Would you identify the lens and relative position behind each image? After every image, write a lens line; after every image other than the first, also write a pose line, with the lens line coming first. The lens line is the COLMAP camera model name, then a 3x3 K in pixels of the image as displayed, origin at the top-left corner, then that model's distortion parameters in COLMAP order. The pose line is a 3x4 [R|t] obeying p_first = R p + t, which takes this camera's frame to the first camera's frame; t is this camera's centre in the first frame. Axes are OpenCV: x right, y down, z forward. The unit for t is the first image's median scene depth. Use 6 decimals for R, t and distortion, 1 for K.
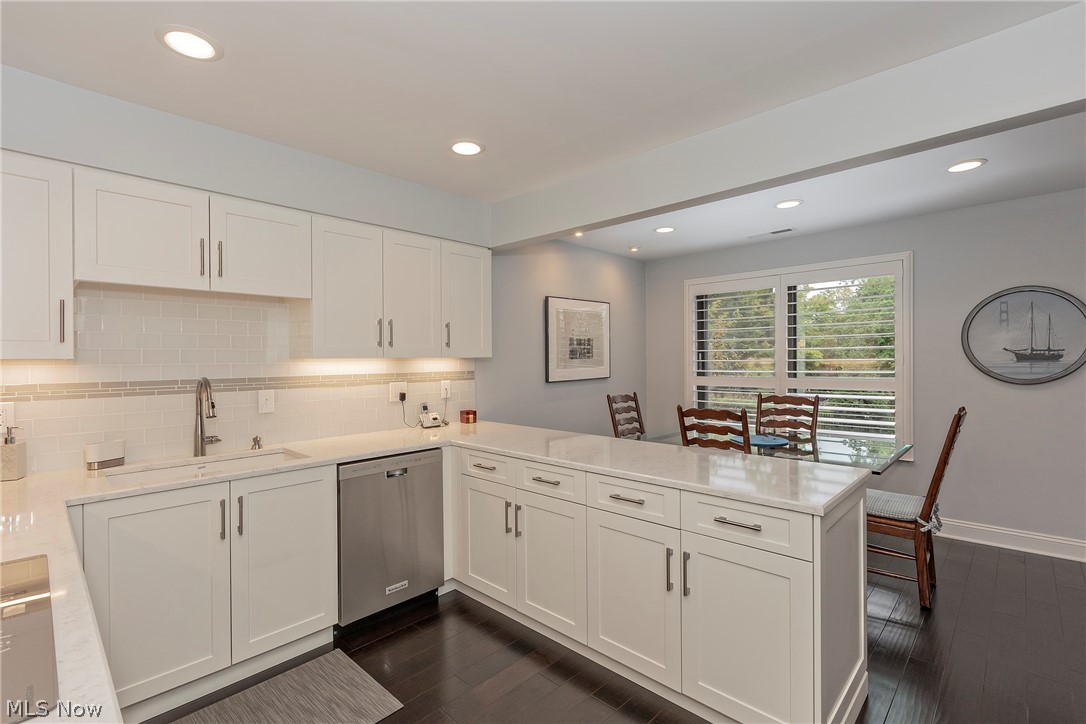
lens RADIAL K [[501.5, 0, 544.8], [0, 501.5, 359.8], [0, 0, 1]] dist [-0.004208, -0.006644]
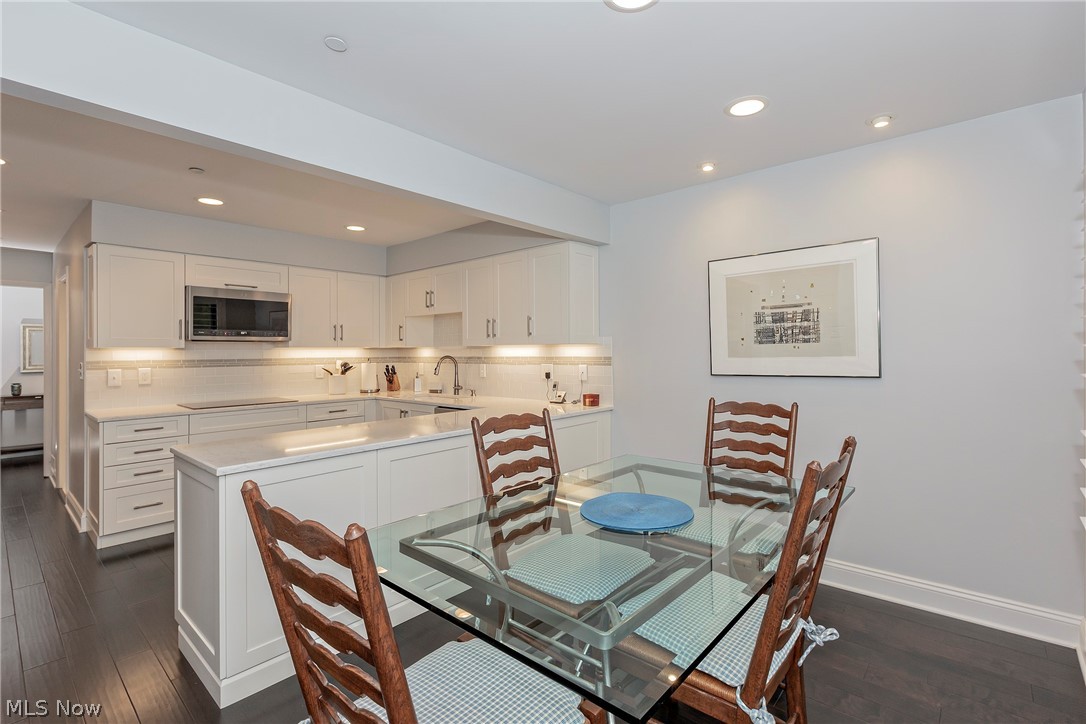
lens RADIAL K [[501.5, 0, 542.2], [0, 501.5, 356.7], [0, 0, 1]] dist [-0.004208, -0.006644]
pose [[0.045848, 0.013212, -0.998861, 0.855518], [-0.003404, 0.999909, 0.013070, 0.009300], [0.998943, 0.002801, 0.045889, 0.825199]]
